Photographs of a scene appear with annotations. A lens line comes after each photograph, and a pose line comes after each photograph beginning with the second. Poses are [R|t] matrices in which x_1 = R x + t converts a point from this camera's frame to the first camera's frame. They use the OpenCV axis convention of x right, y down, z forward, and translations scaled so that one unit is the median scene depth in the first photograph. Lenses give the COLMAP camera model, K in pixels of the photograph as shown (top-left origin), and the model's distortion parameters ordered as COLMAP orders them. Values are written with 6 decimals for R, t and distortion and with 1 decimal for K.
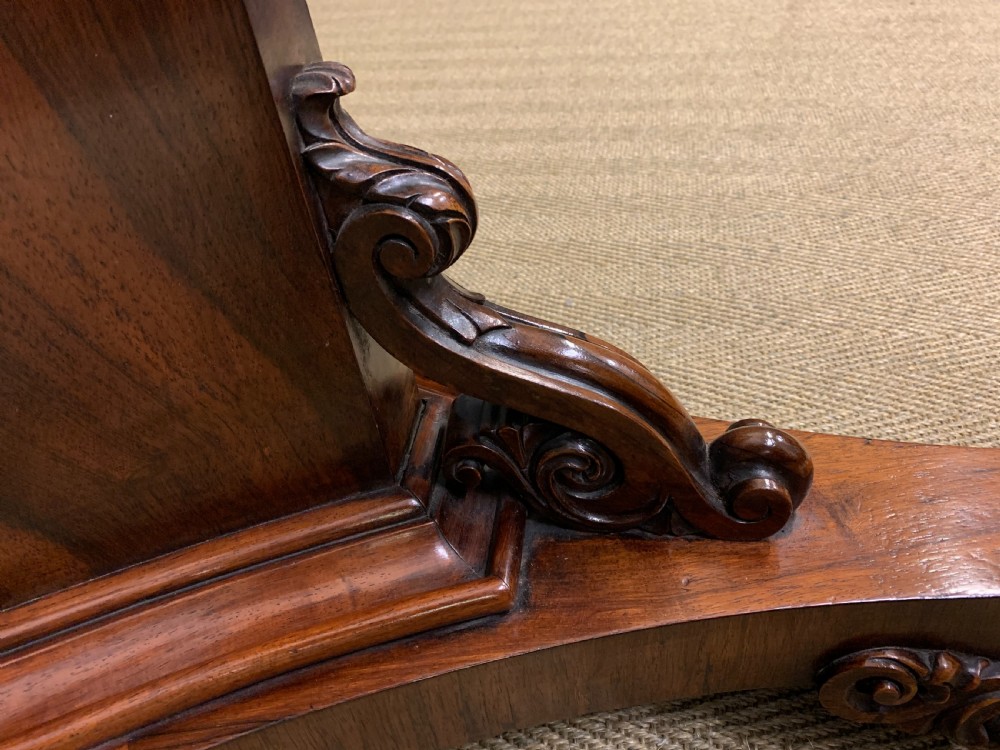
lens RADIAL K [[769.2, 0, 496.1], [0, 769.2, 351.3], [0, 0, 1]] dist [0.001901, 0.003996]
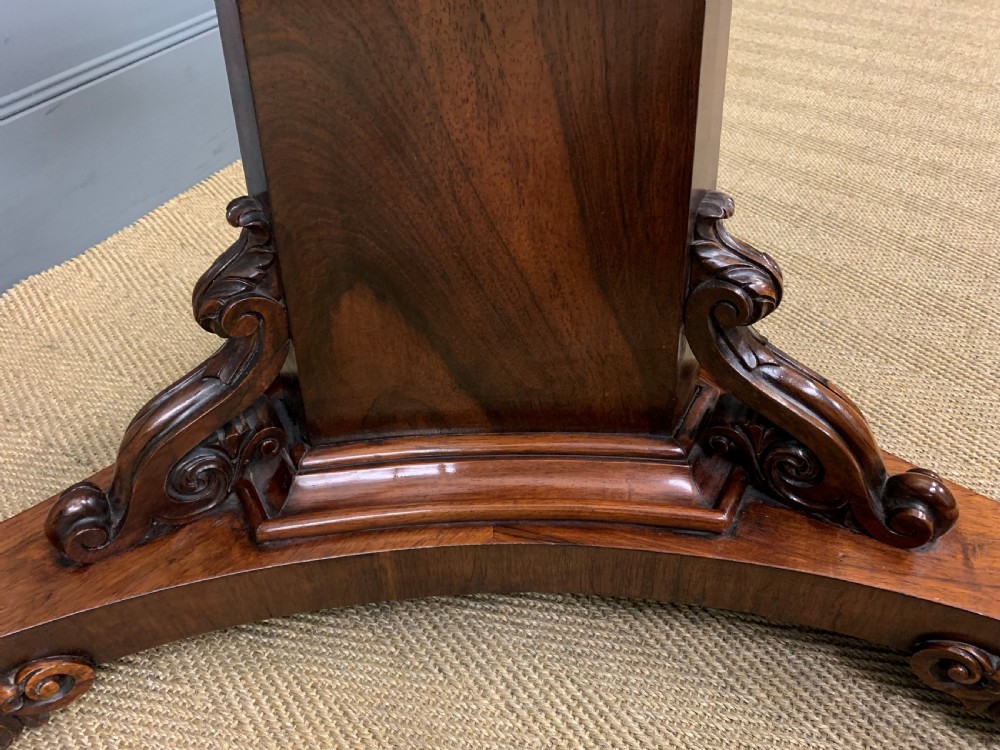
lens RADIAL K [[777.1, 0, 500.0], [0, 777.1, 375.0], [0, 0, 1]] dist [-0.005386, 0.000533]
pose [[0.923405, 0.291083, -0.250188, -0.091257], [-0.255818, 0.952676, 0.164211, -0.112122], [0.286147, -0.087630, 0.954170, -0.580541]]
